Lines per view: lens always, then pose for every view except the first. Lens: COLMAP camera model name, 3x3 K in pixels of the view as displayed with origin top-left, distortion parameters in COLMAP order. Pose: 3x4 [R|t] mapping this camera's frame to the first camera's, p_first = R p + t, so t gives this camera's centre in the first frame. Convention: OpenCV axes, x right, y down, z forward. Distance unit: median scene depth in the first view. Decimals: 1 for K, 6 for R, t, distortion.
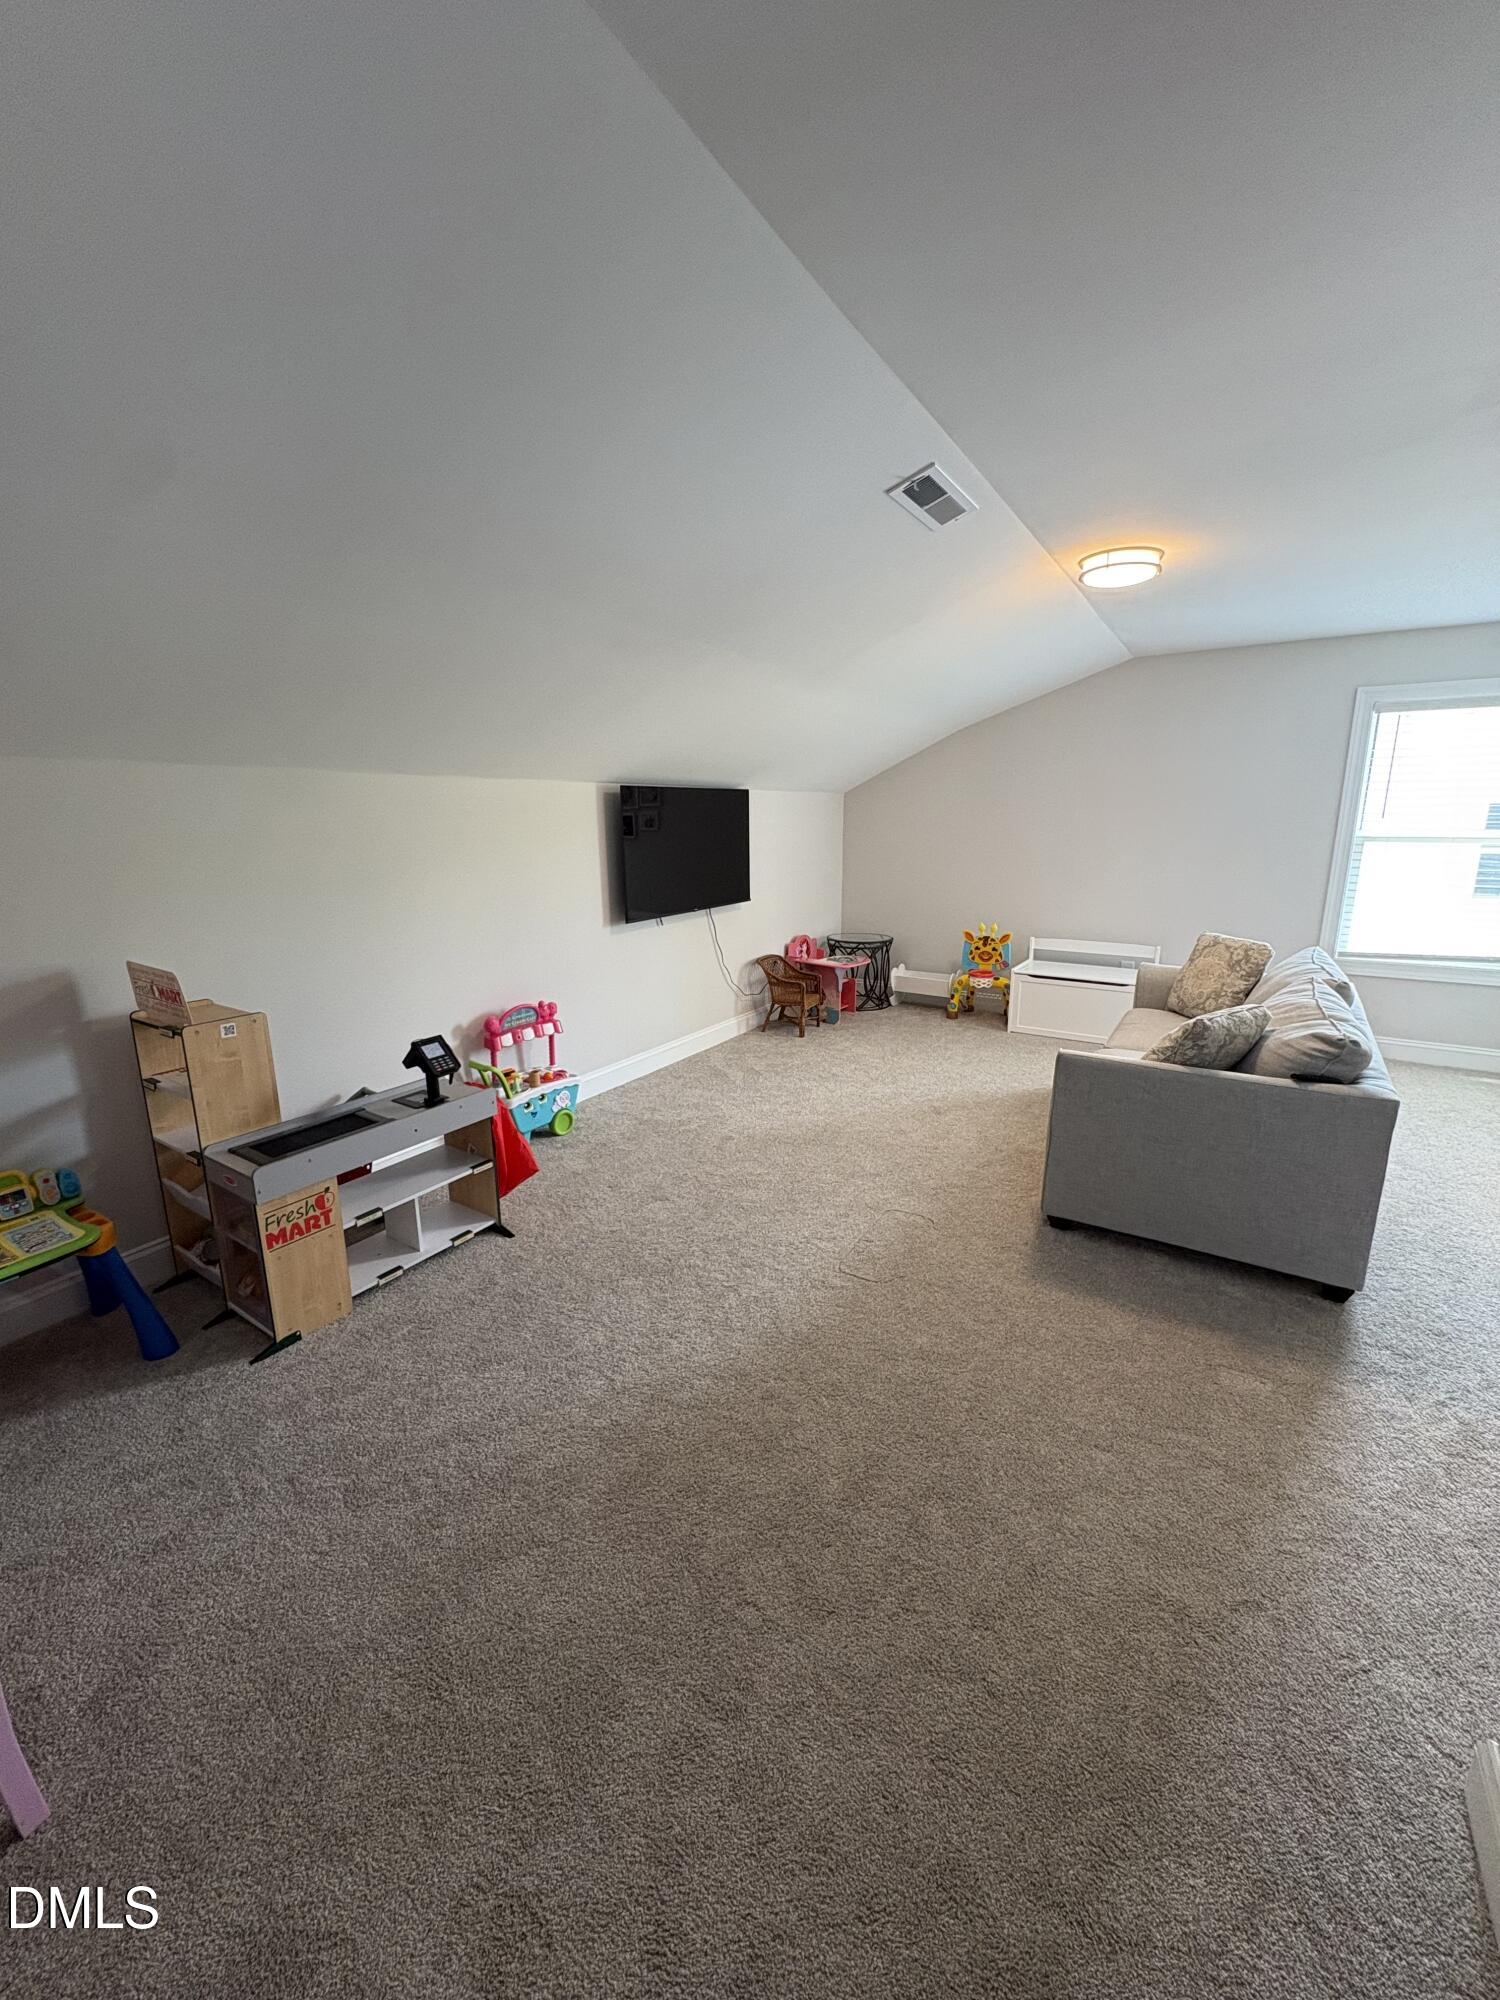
lens RADIAL K [[806.9, 0, 758.2], [0, 806.9, 997.5], [0, 0, 1]] dist [-0.000618, -0.000021]
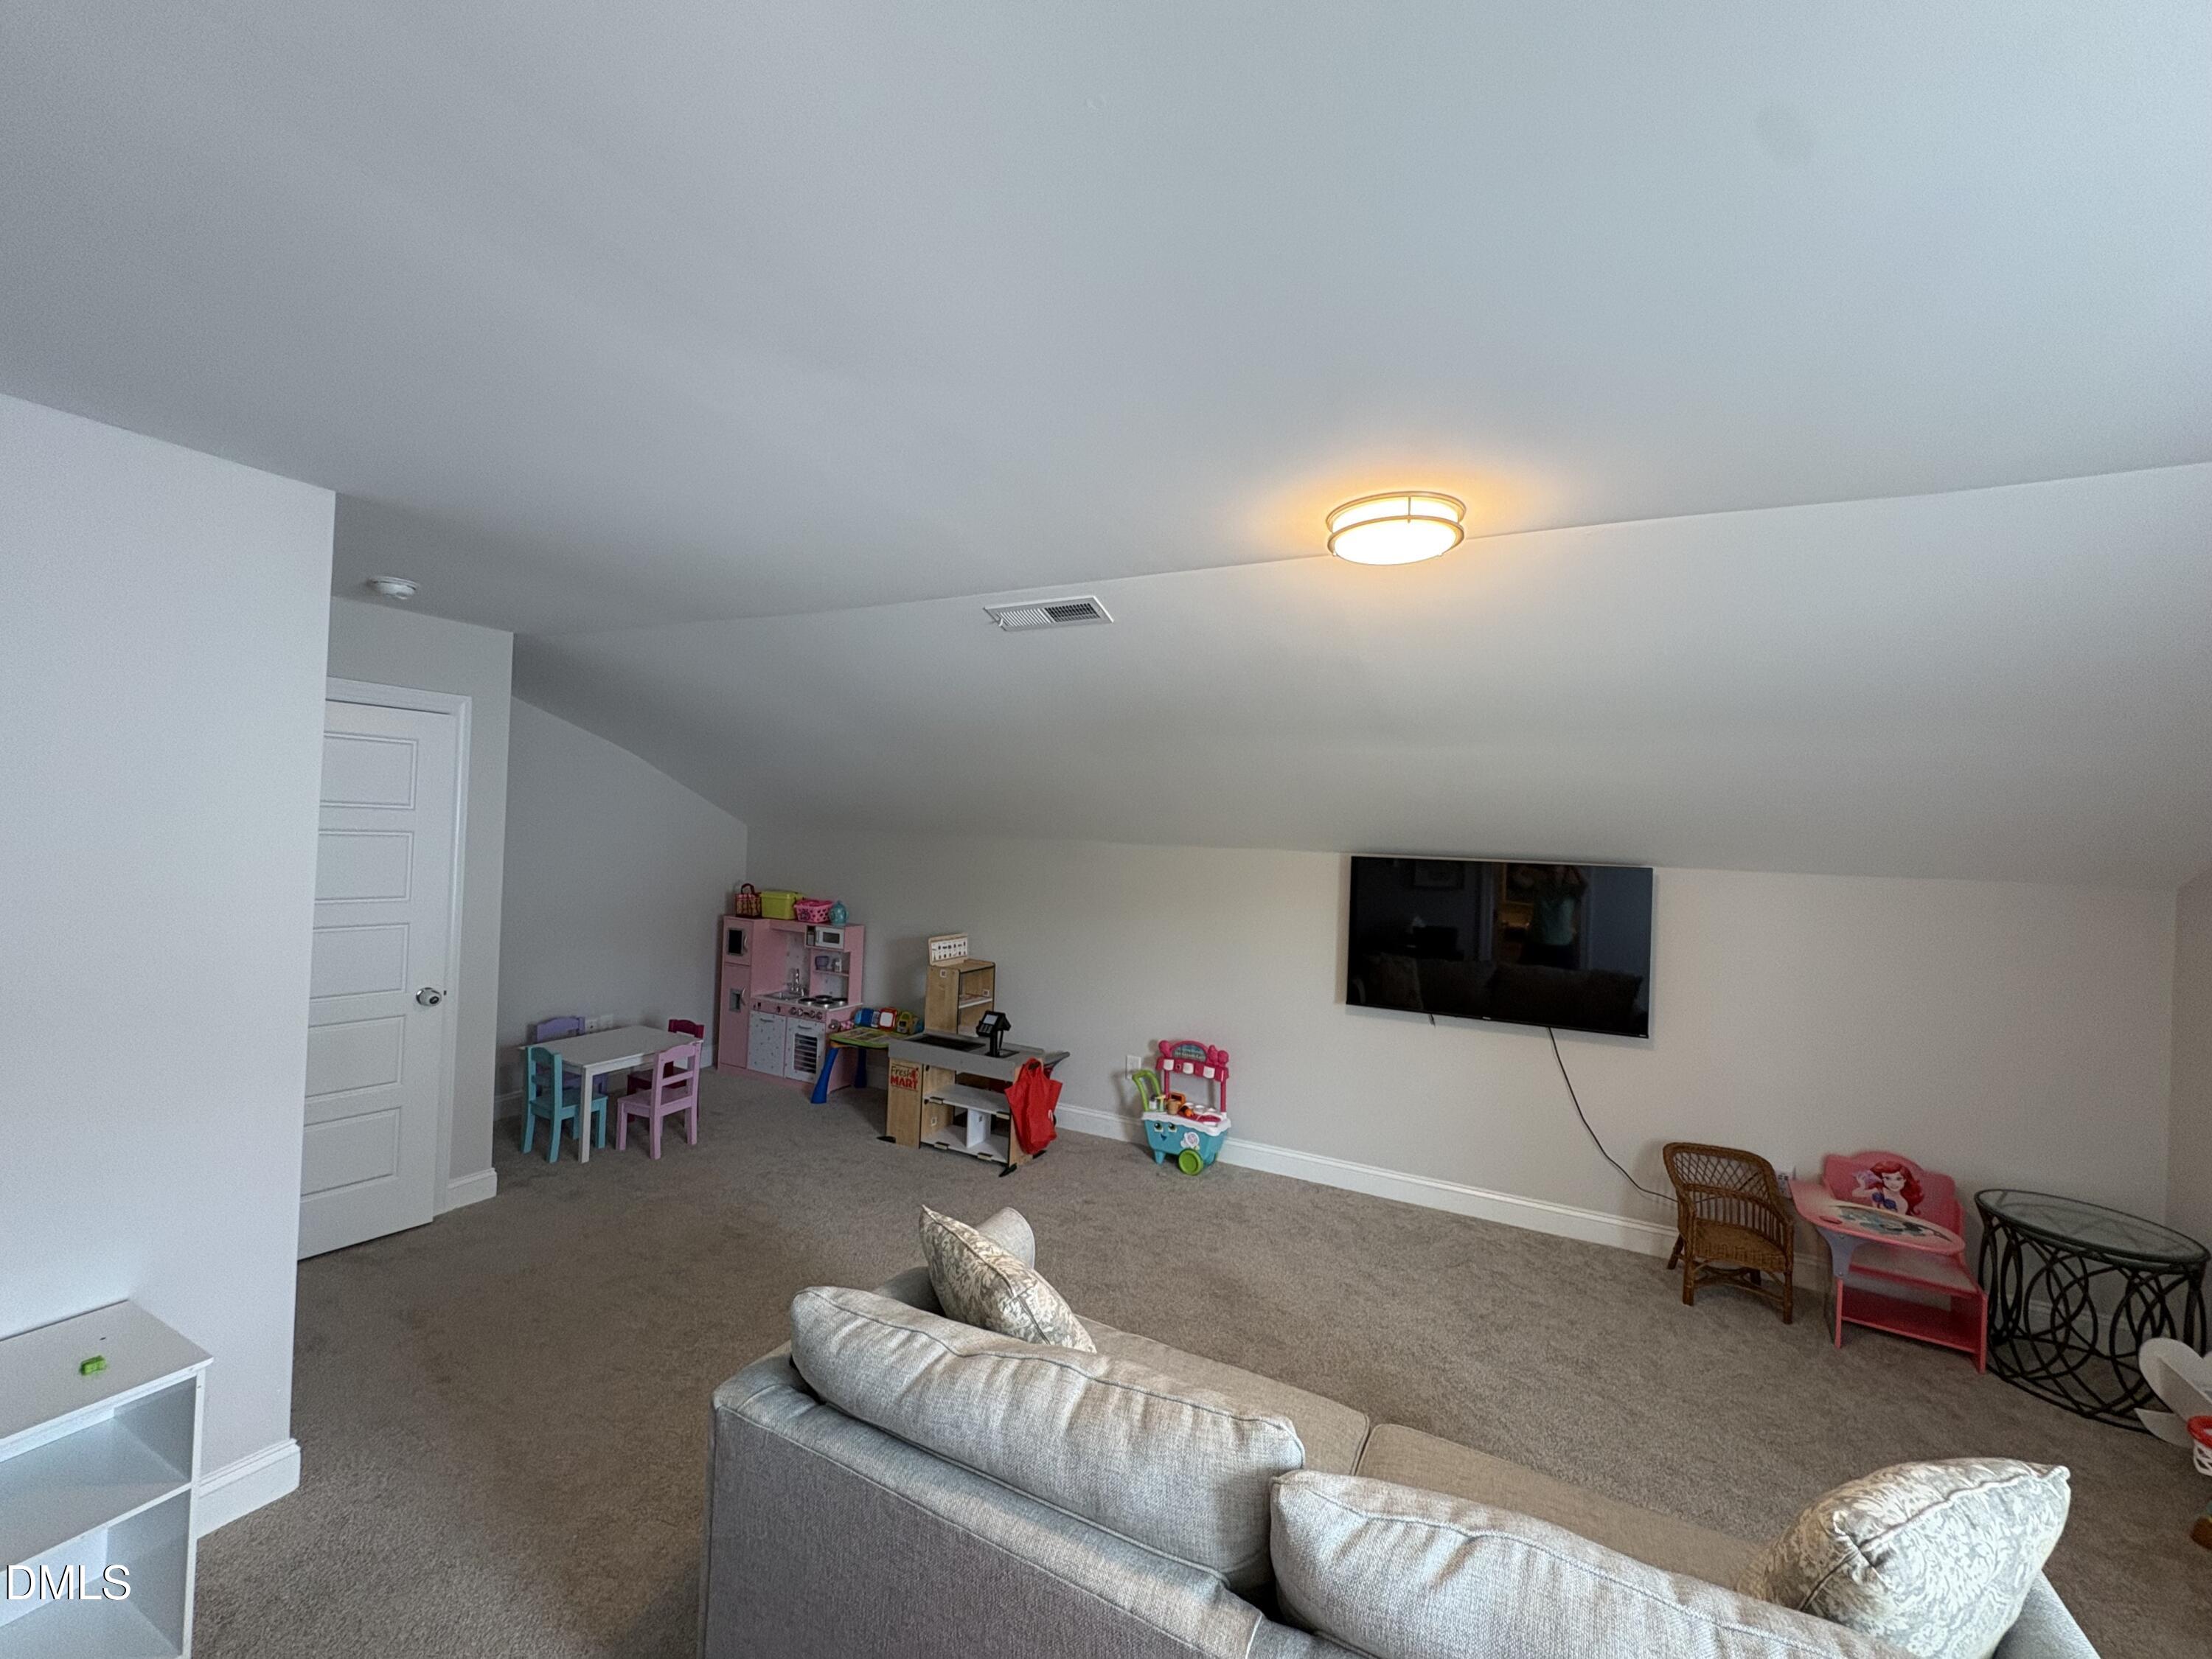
lens RADIAL K [[892.4, 0, 1106.0], [0, 892.4, 829.5], [0, 0, 1]] dist [-0.000618, -0.000021]
pose [[0.068651, 0.003779, -0.997634, 0.857727], [-0.257062, 0.966293, -0.014029, -0.207977], [0.963953, 0.257417, 0.067309, 0.656974]]
